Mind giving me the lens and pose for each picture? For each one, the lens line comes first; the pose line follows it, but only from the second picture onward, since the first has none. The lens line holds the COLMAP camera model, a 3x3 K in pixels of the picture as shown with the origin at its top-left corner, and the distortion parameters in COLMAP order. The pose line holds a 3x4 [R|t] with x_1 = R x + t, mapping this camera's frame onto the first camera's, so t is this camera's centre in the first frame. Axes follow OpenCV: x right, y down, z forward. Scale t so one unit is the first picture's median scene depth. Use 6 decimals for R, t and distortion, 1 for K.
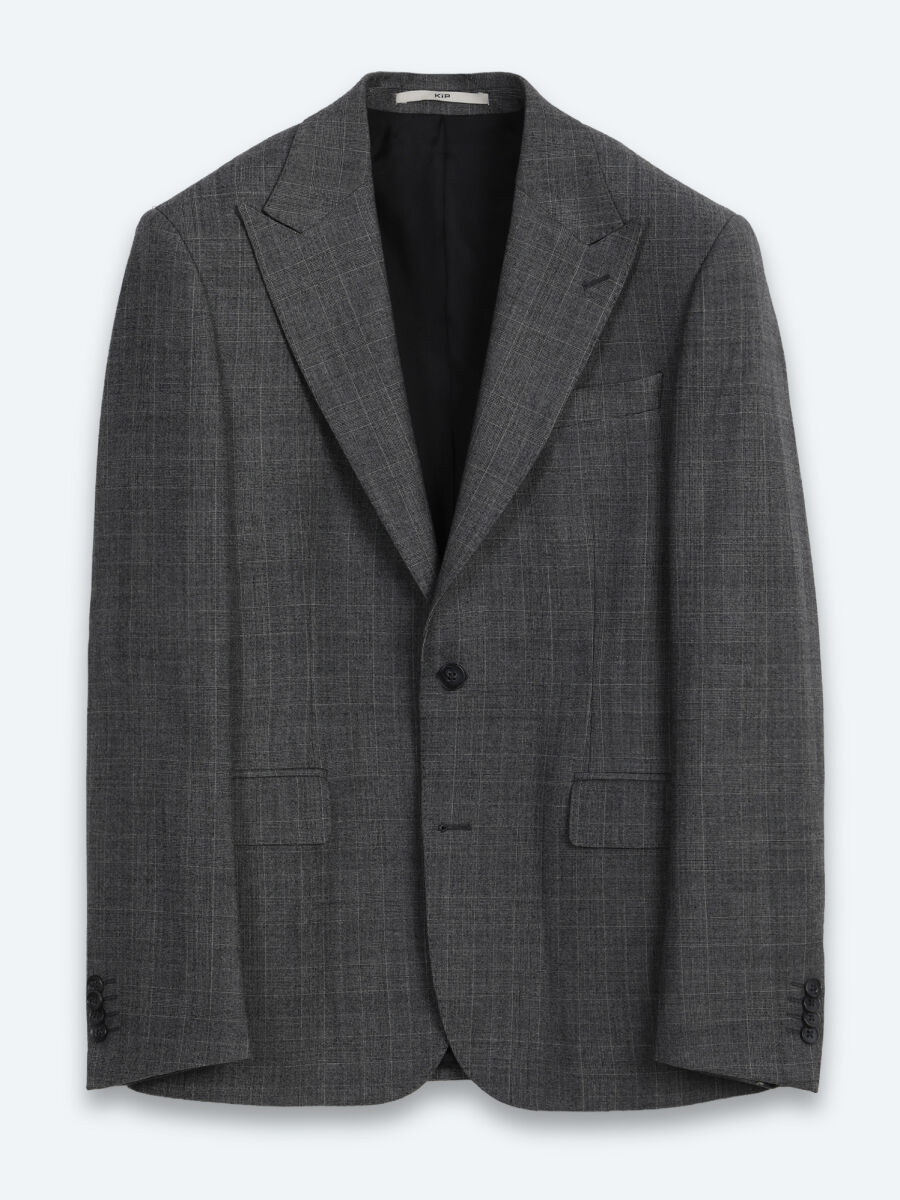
lens RADIAL K [[3860.0, 0, 446.3], [0, 3860.0, 602.7], [0, 0, 1]] dist [0.095813, 0.000000]
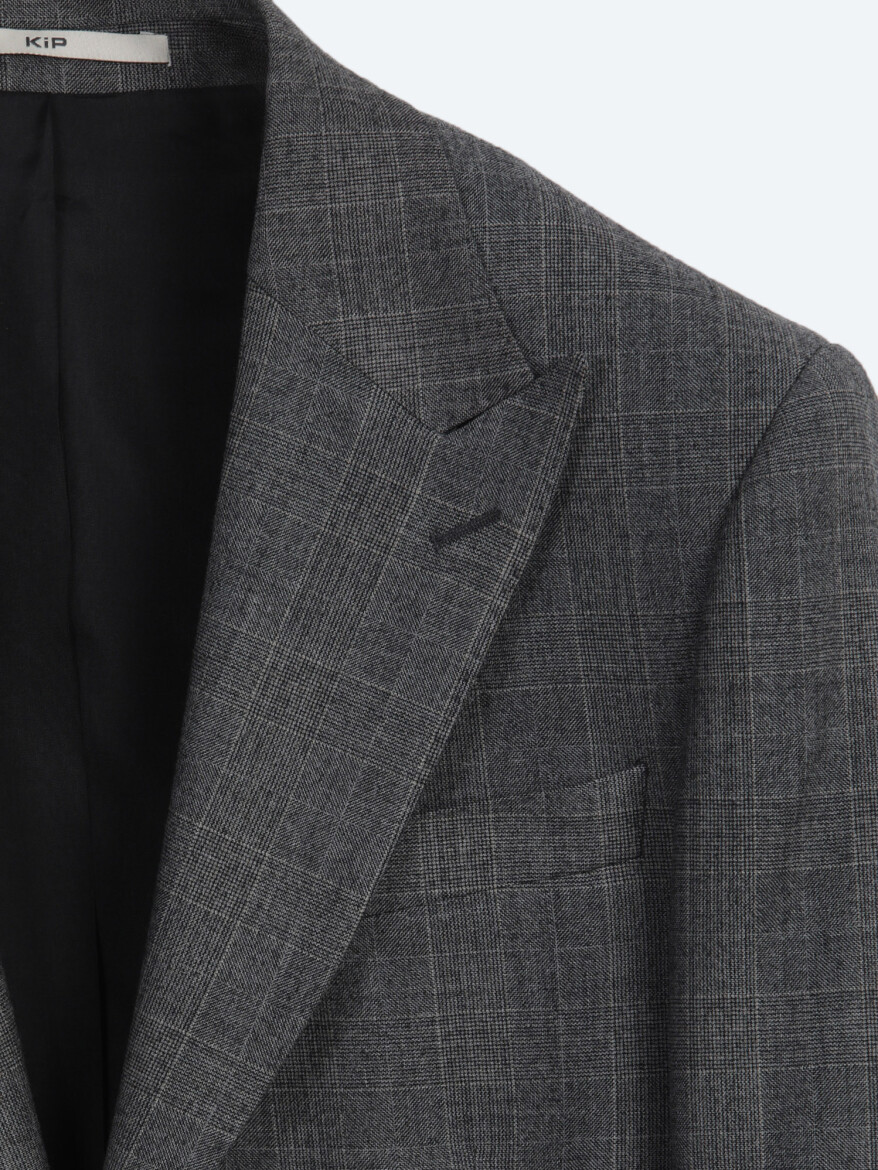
lens RADIAL K [[5598.1, 0, 434.6], [0, 5598.1, 590.3], [0, 0, 1]] dist [0.453089, 0.000000]
pose [[0.998634, -0.023001, 0.046907, 0.009416], [0.027343, 0.995183, -0.094145, -0.024561], [-0.044516, 0.095299, 0.994453, 0.440612]]
